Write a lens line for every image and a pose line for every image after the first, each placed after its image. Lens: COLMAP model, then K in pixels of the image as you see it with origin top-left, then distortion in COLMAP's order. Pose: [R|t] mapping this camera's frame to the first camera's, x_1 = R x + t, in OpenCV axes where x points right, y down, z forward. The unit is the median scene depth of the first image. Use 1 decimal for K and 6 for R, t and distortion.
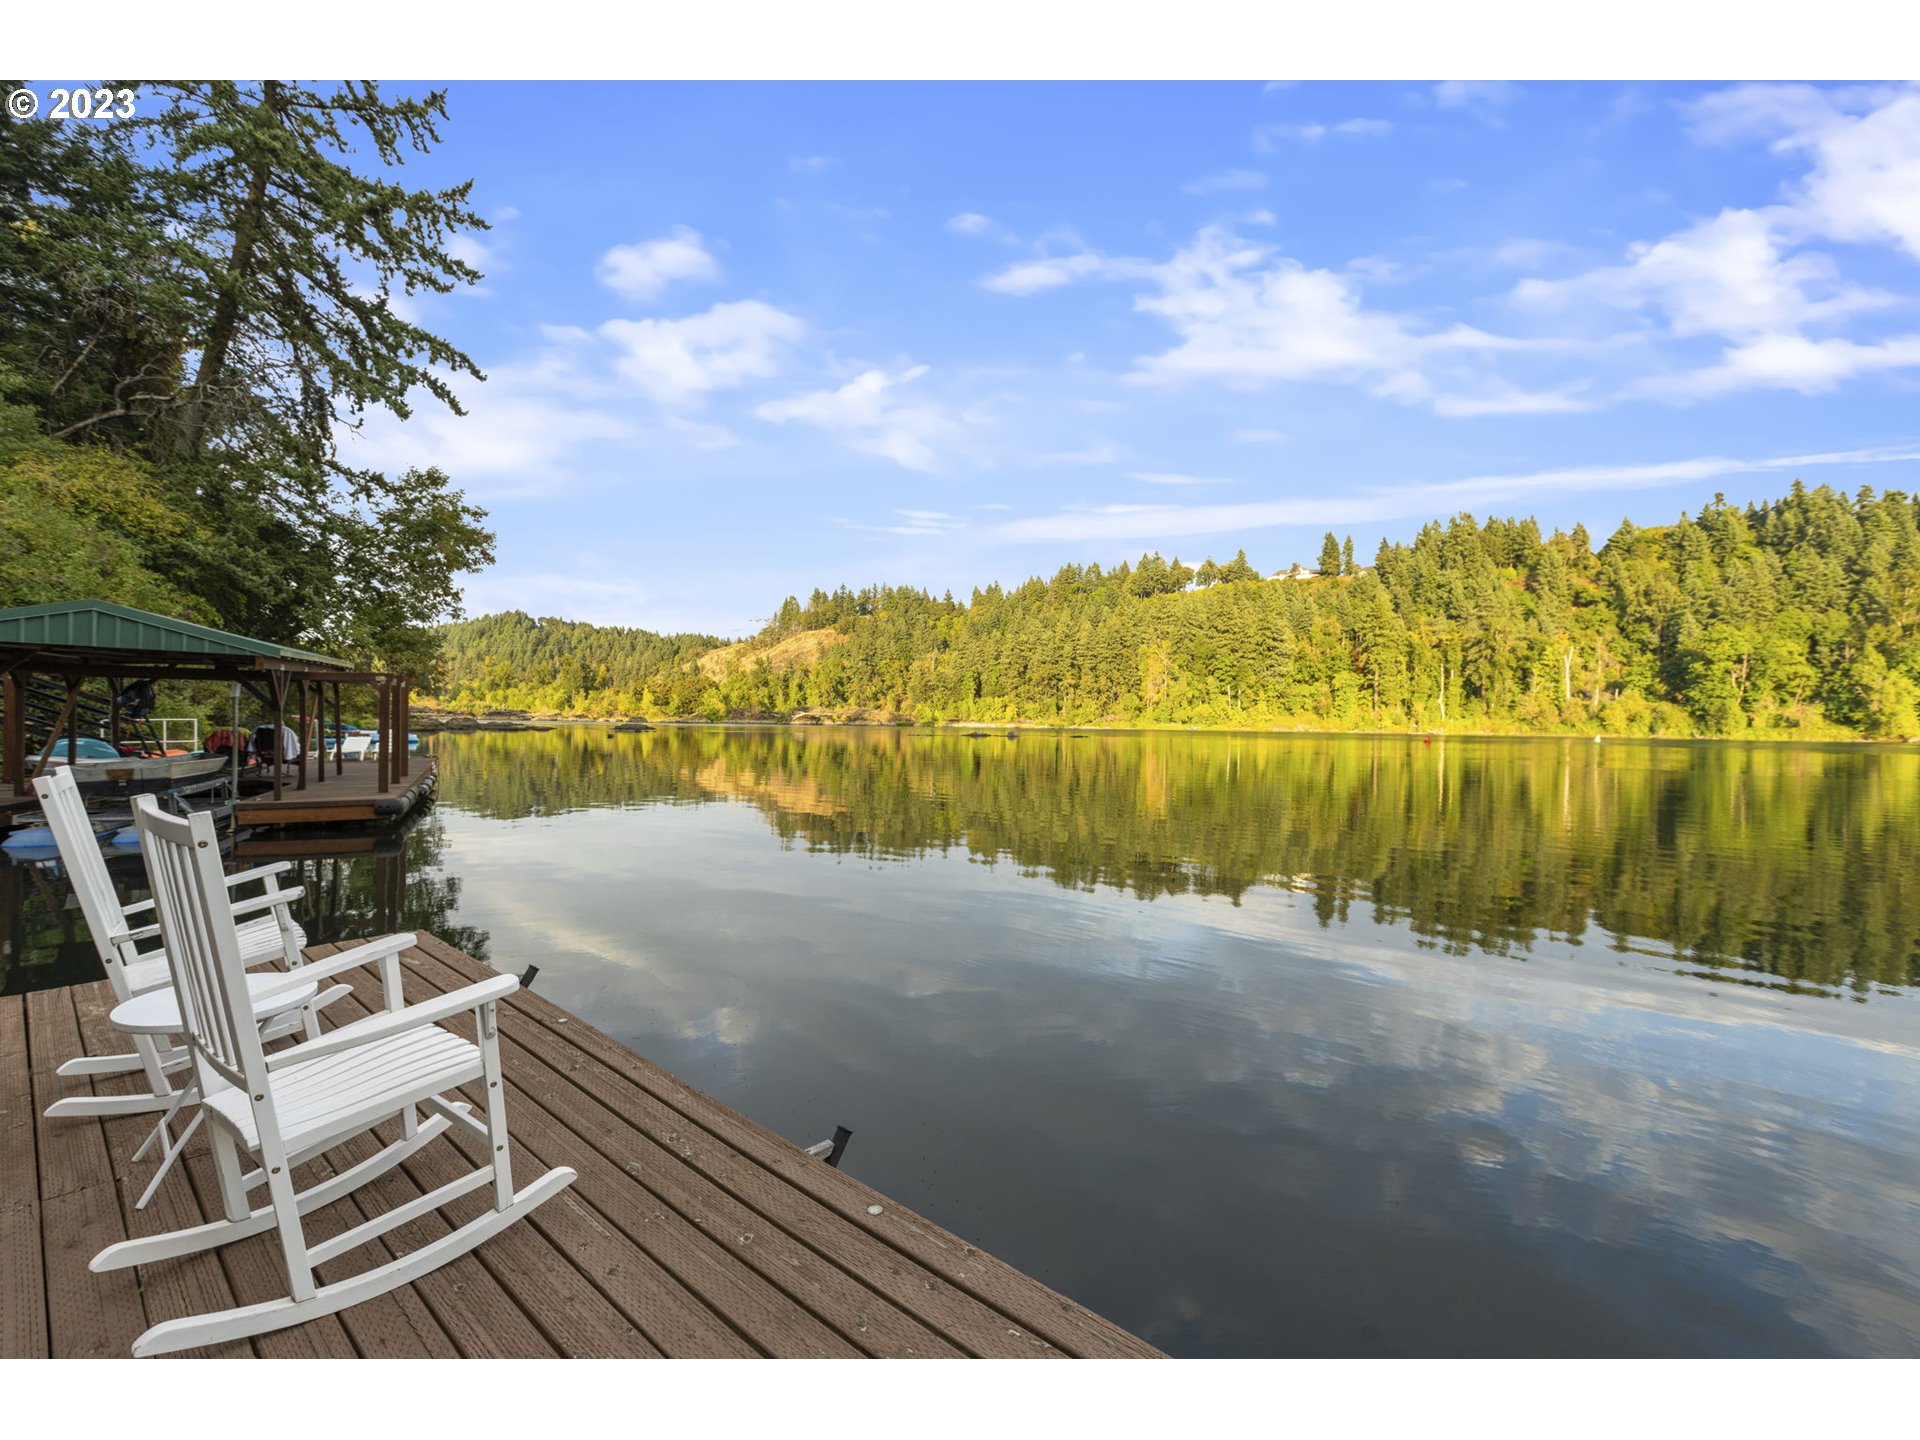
lens RADIAL K [[873.0, 0, 960.0], [0, 873.0, 720.0], [0, 0, 1]] dist [-0.001711, -0.001175]
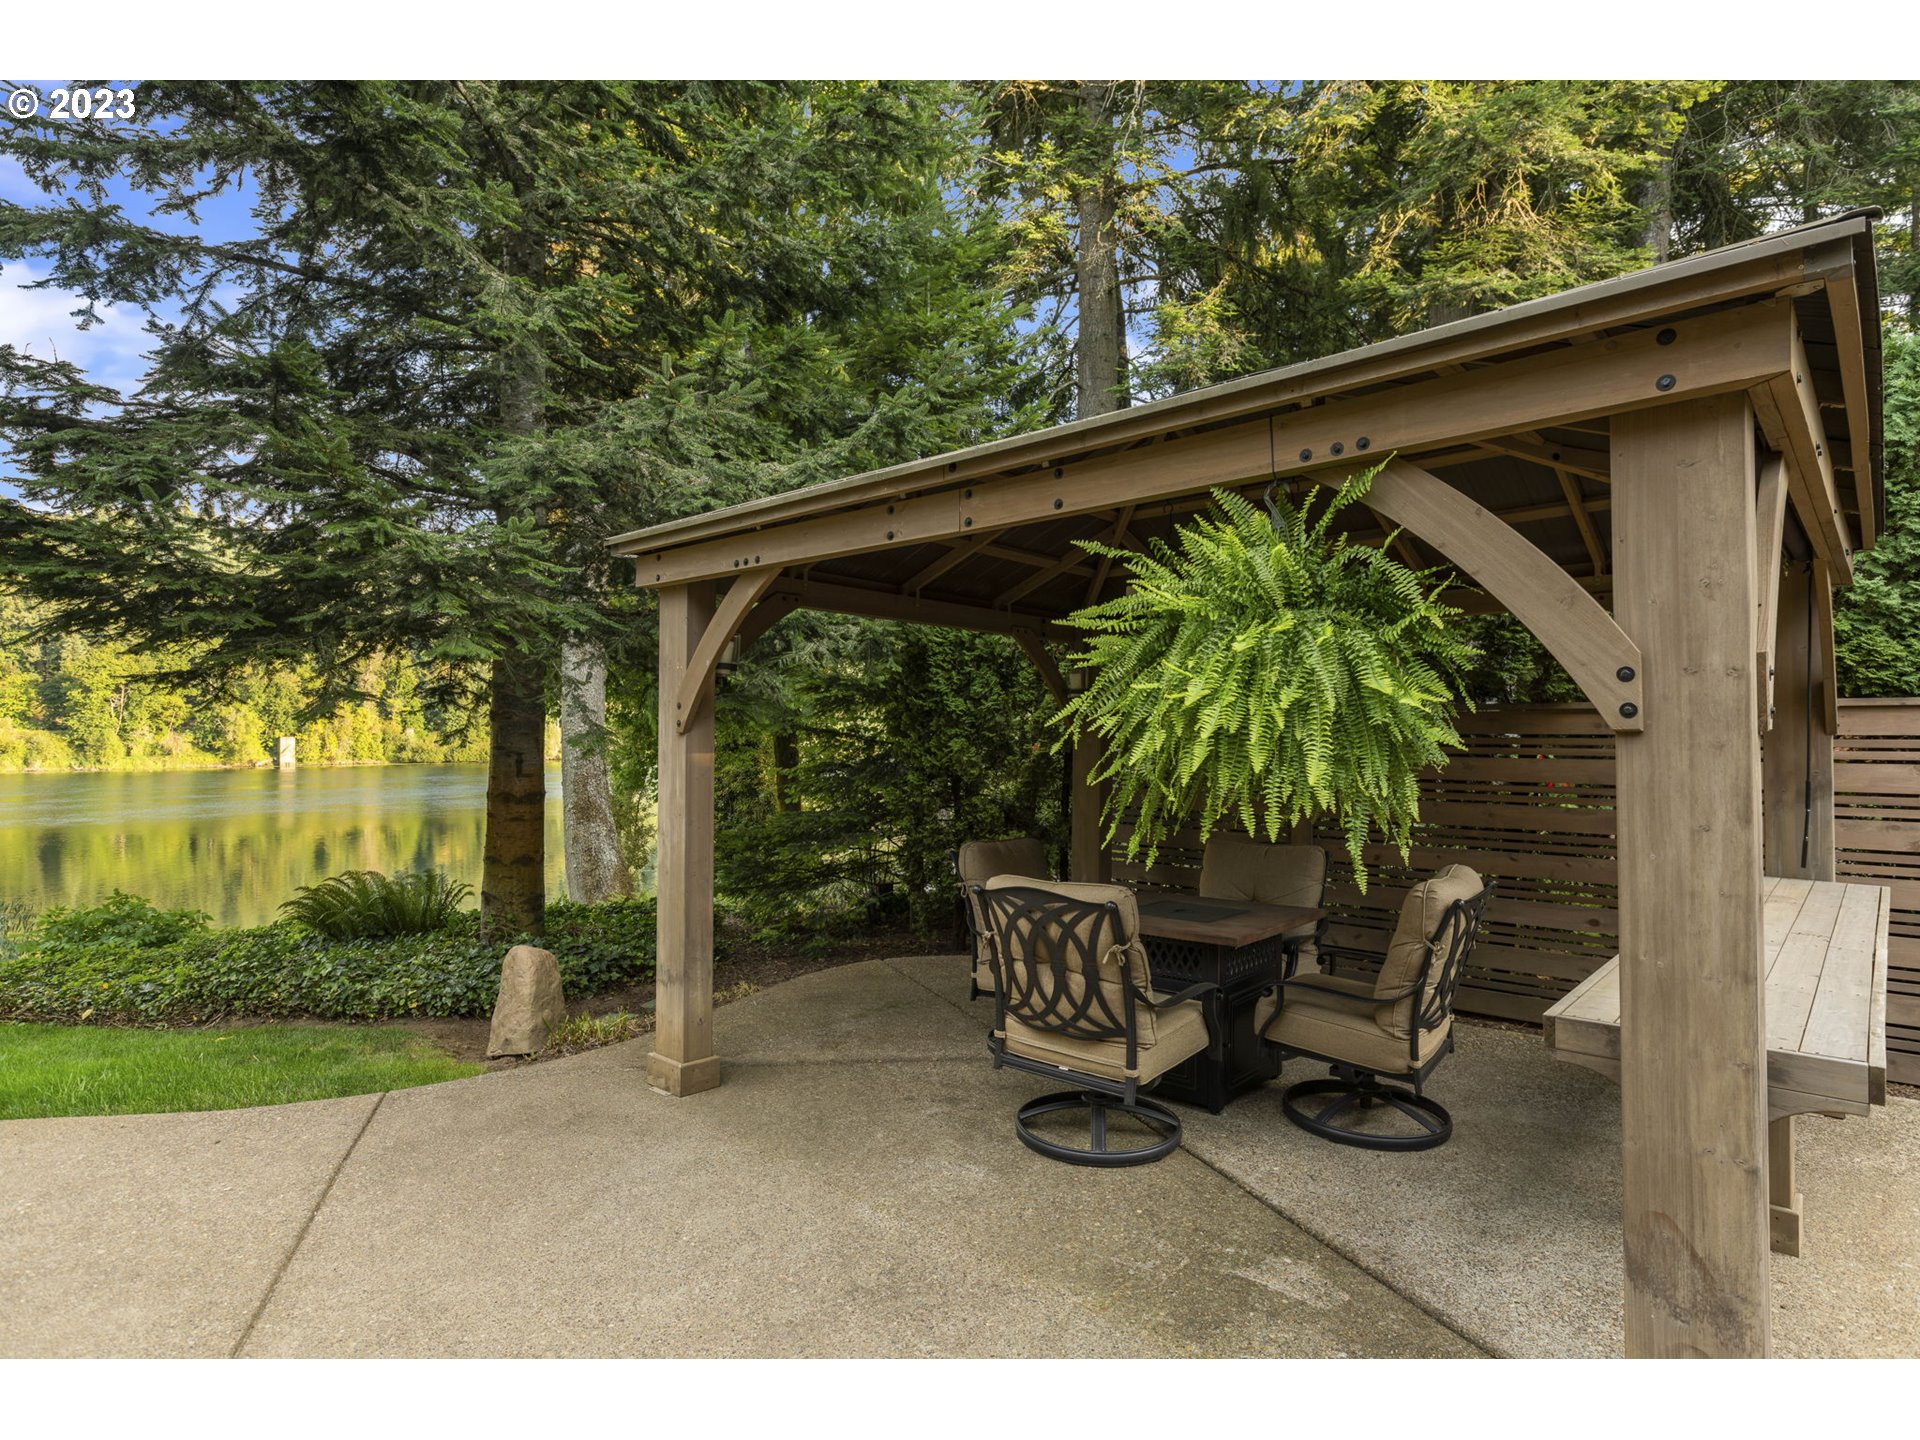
lens RADIAL K [[1012.2, 0, 960.0], [0, 1012.2, 720.0], [0, 0, 1]] dist [-0.007470, -0.001524]
pose [[0.159404, -0.012797, 0.987130, -0.073200], [0.010412, 0.999882, 0.011281, -0.027499], [-0.987159, 0.008480, 0.159519, -0.109378]]
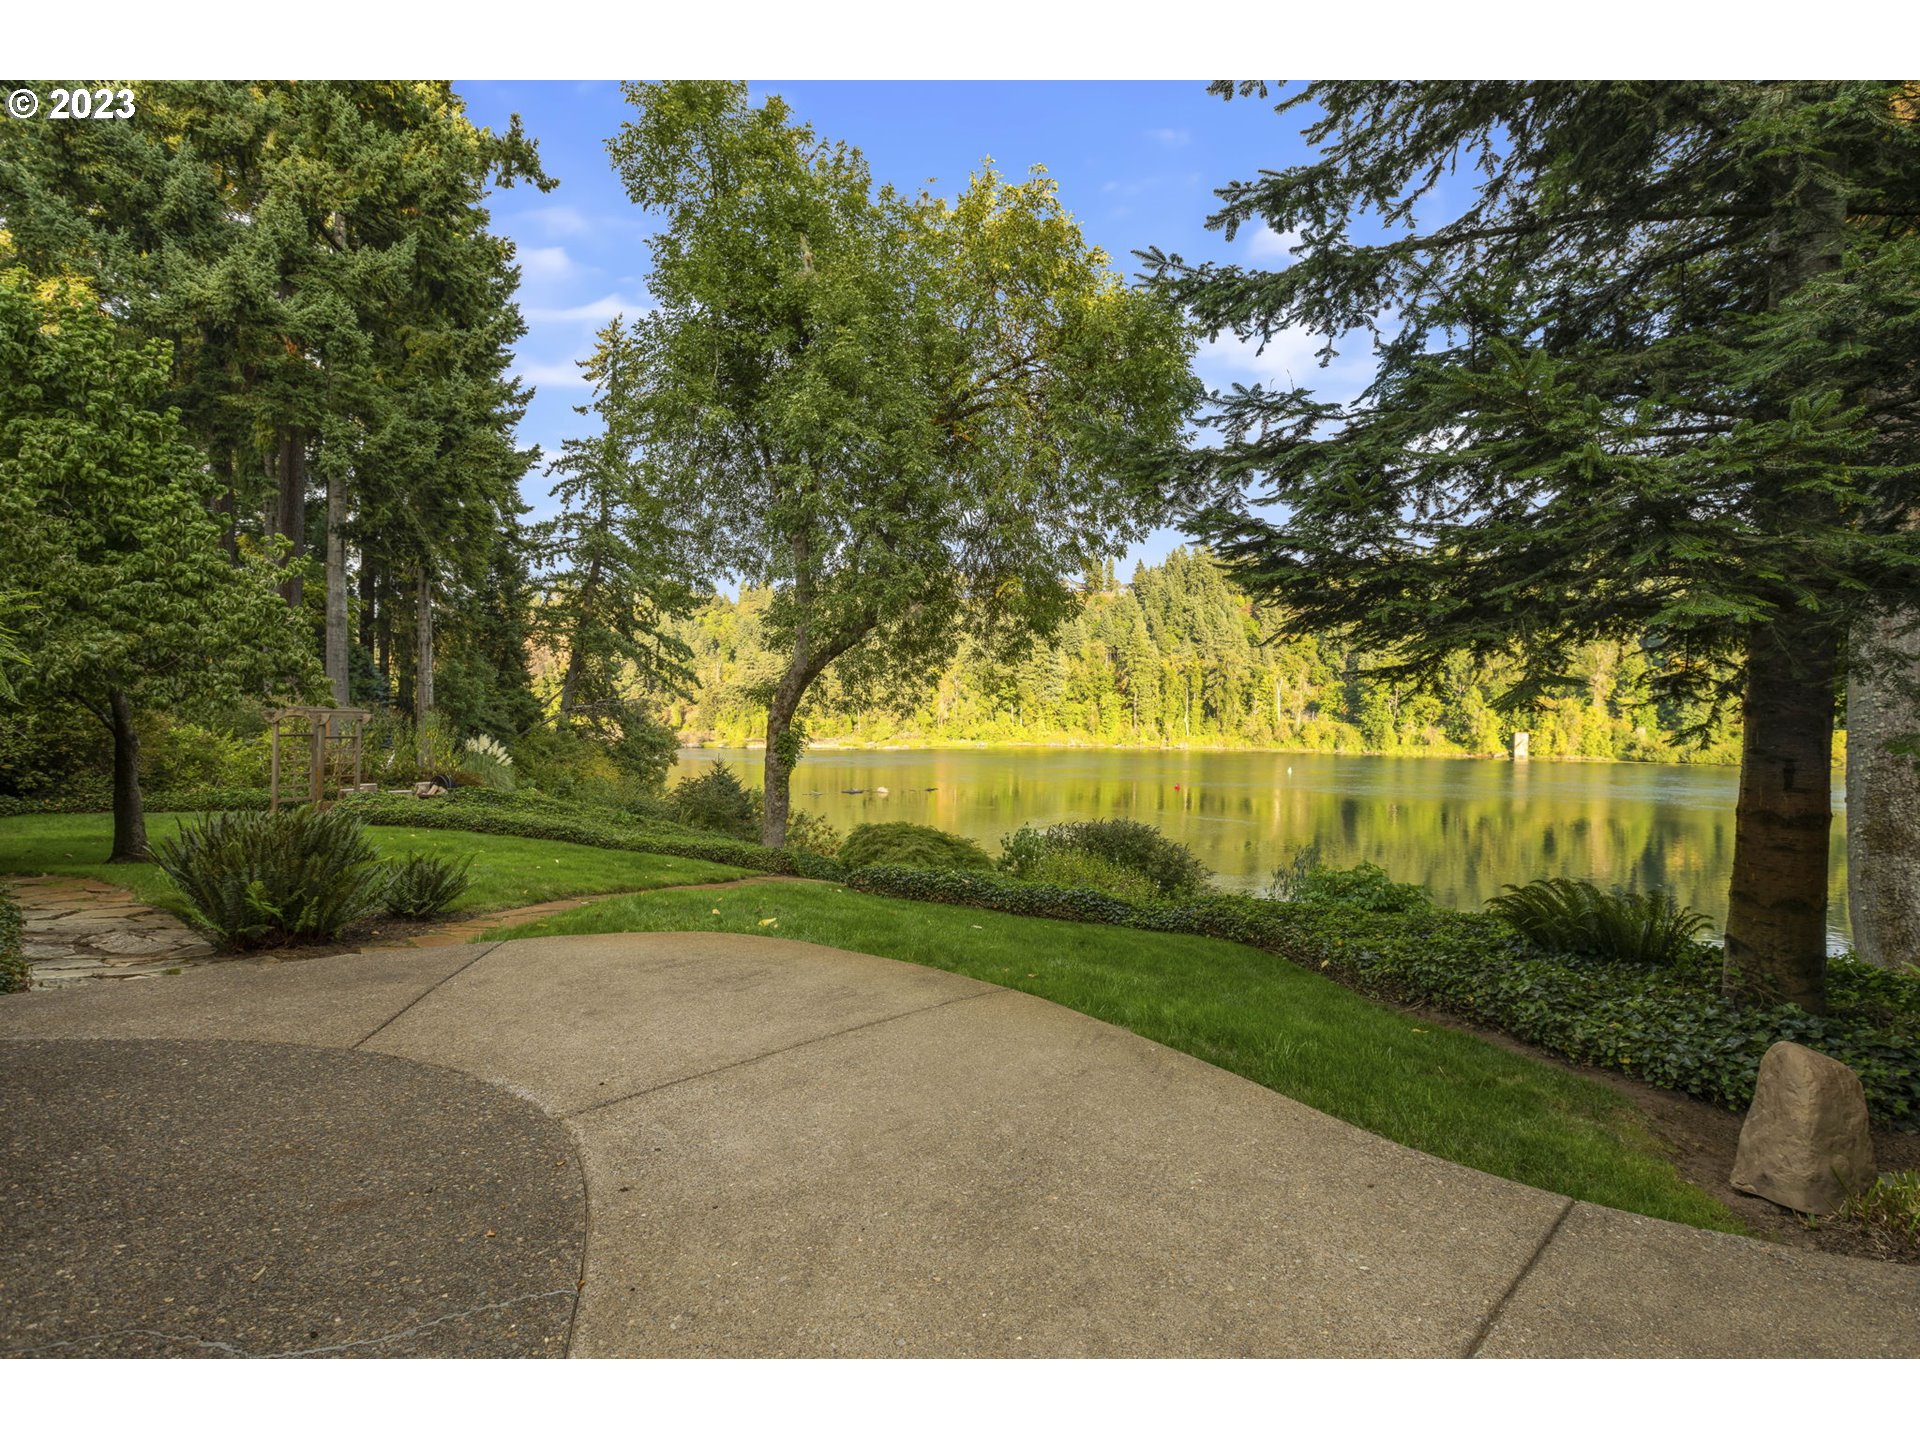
lens RADIAL K [[907.9, 0, 984.9], [0, 907.9, 724.0], [0, 0, 1]] dist [0.000762, -0.001317]
pose [[0.959704, -0.005410, 0.280961, -0.049281], [0.003044, 0.999956, 0.008857, -0.026655], [-0.280996, -0.007645, 0.959678, -0.092308]]
